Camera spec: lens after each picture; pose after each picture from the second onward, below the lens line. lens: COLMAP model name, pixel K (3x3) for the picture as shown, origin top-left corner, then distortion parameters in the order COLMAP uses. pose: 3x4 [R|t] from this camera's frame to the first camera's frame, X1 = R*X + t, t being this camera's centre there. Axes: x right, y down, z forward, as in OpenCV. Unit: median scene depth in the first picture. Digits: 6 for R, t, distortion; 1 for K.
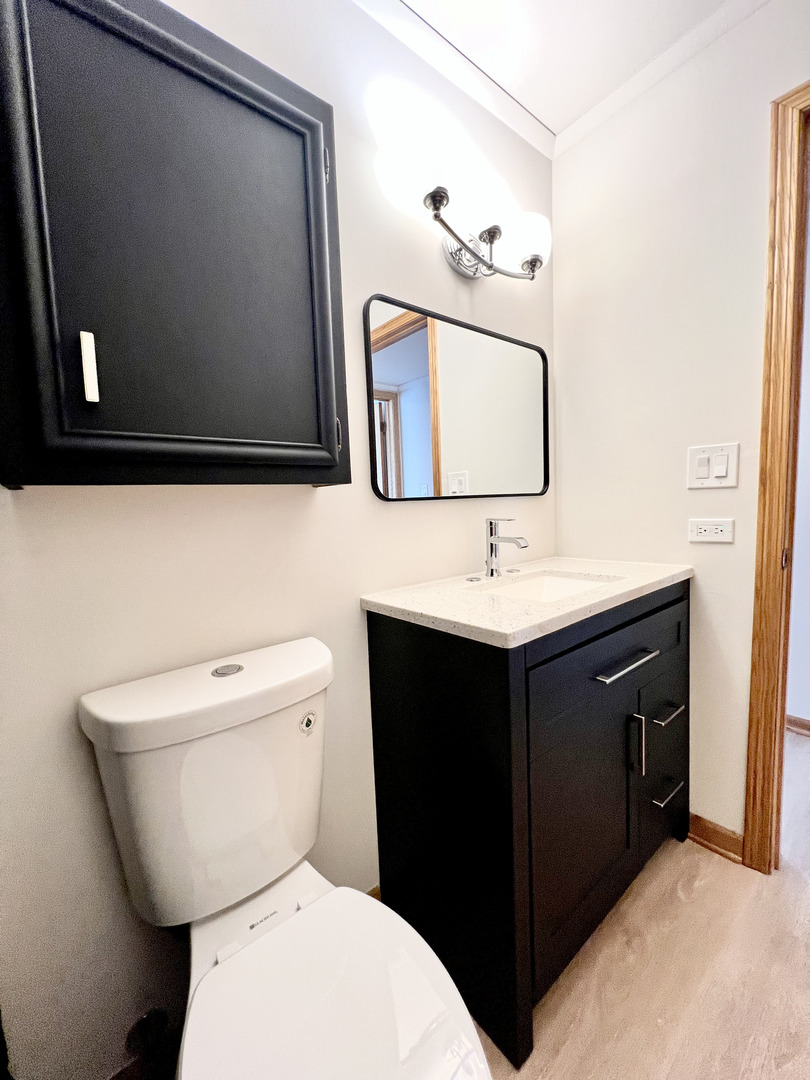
lens RADIAL K [[434.7, 0, 405.0], [0, 434.7, 540.0], [0, 0, 1]] dist [-0.000196, 0.000275]
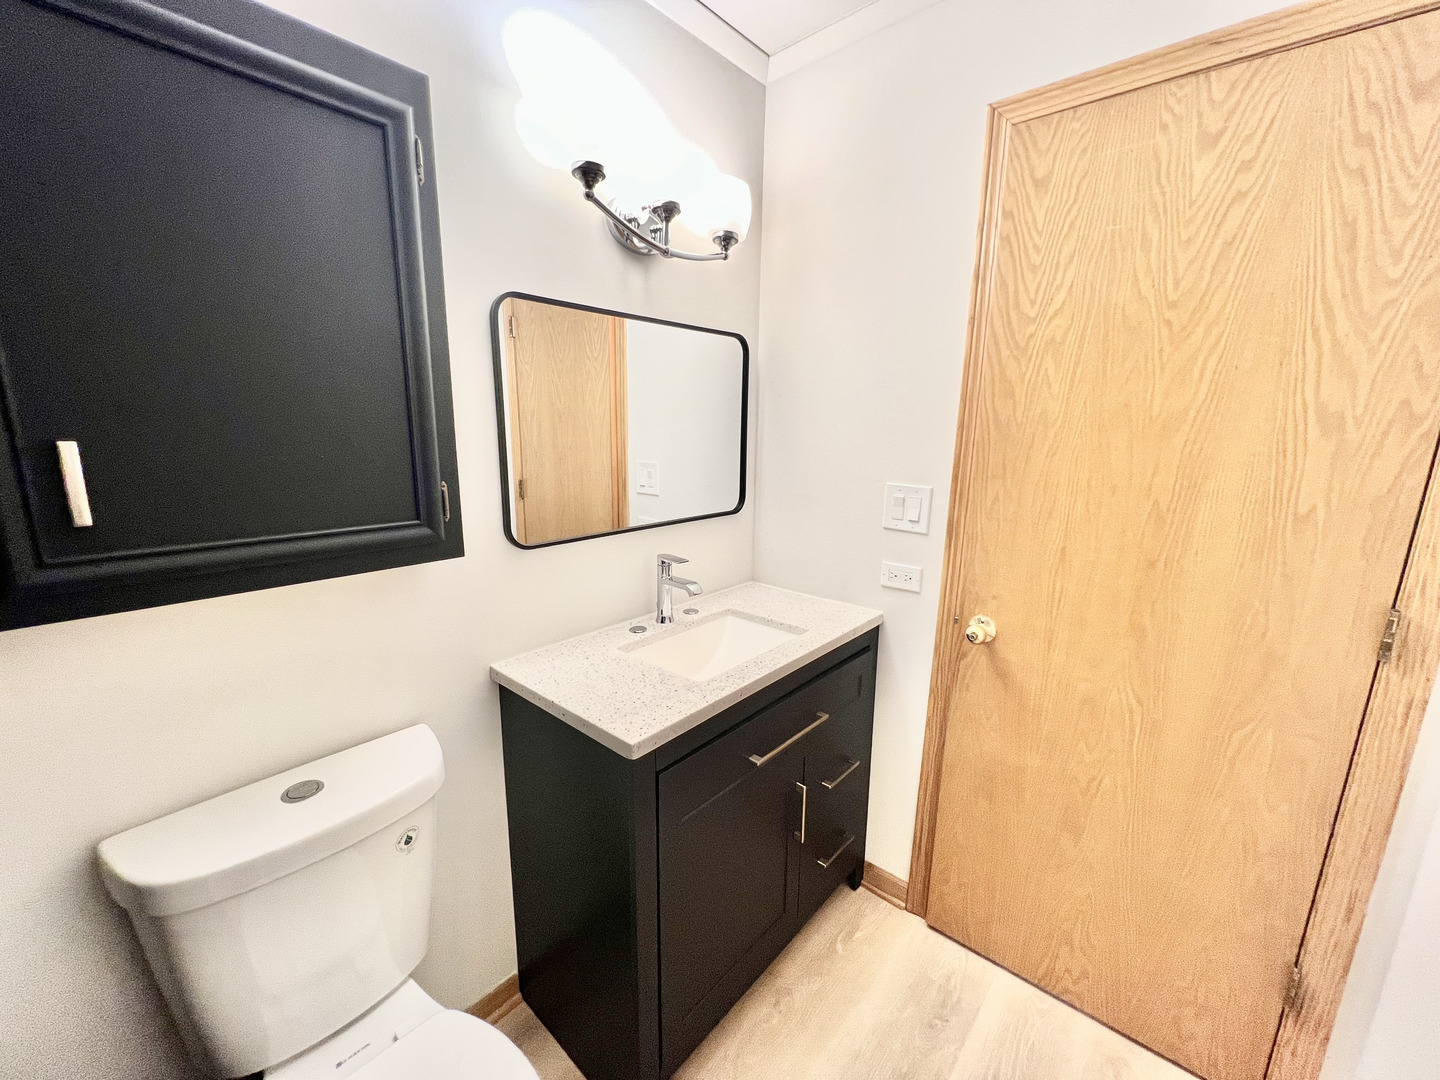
lens RADIAL K [[579.7, 0, 723.5], [0, 579.7, 542.5], [0, 0, 1]] dist [-0.000196, 0.000275]
pose [[0.984239, 0.020536, 0.175646, 0.139518], [-0.041172, 0.992551, 0.114660, -0.252127], [-0.171983, -0.120085, 0.977753, -0.136993]]
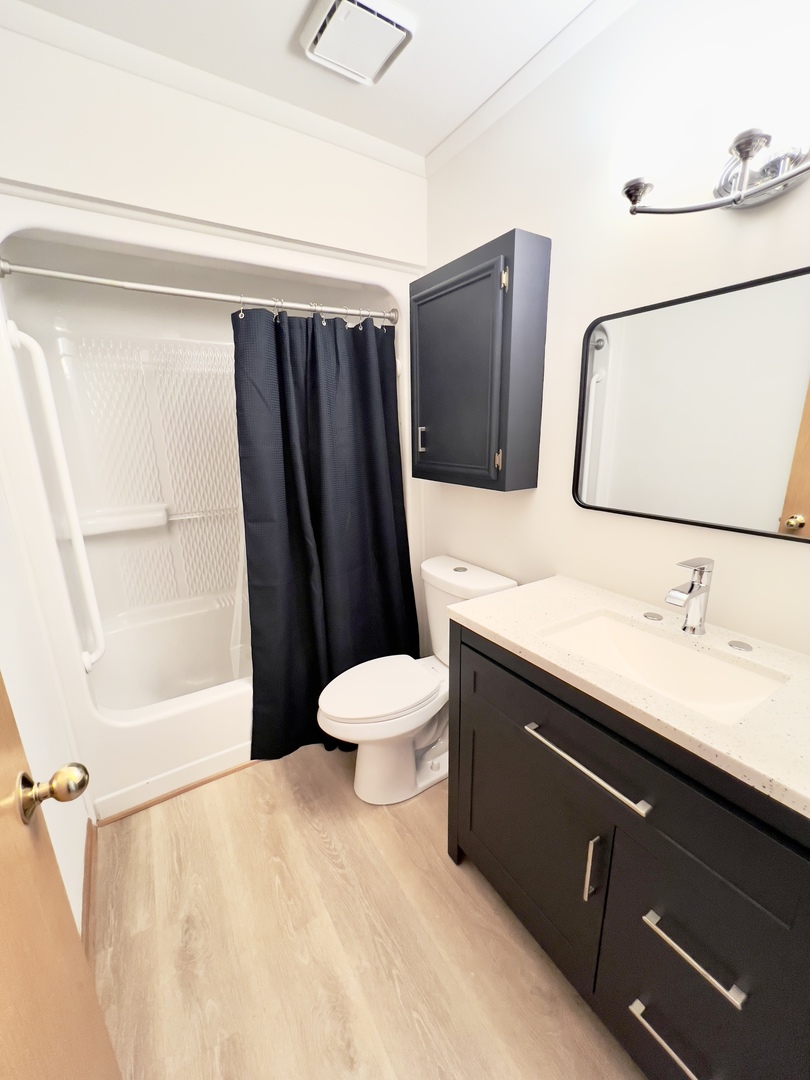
lens RADIAL K [[435.5, 0, 405.0], [0, 435.5, 540.0], [0, 0, 1]] dist [-0.000106, -0.000020]
pose [[-0.119024, 0.293902, -0.948396, 1.168080], [-0.060500, 0.951264, 0.302384, -0.338765], [0.991046, 0.093369, -0.095443, 0.674093]]
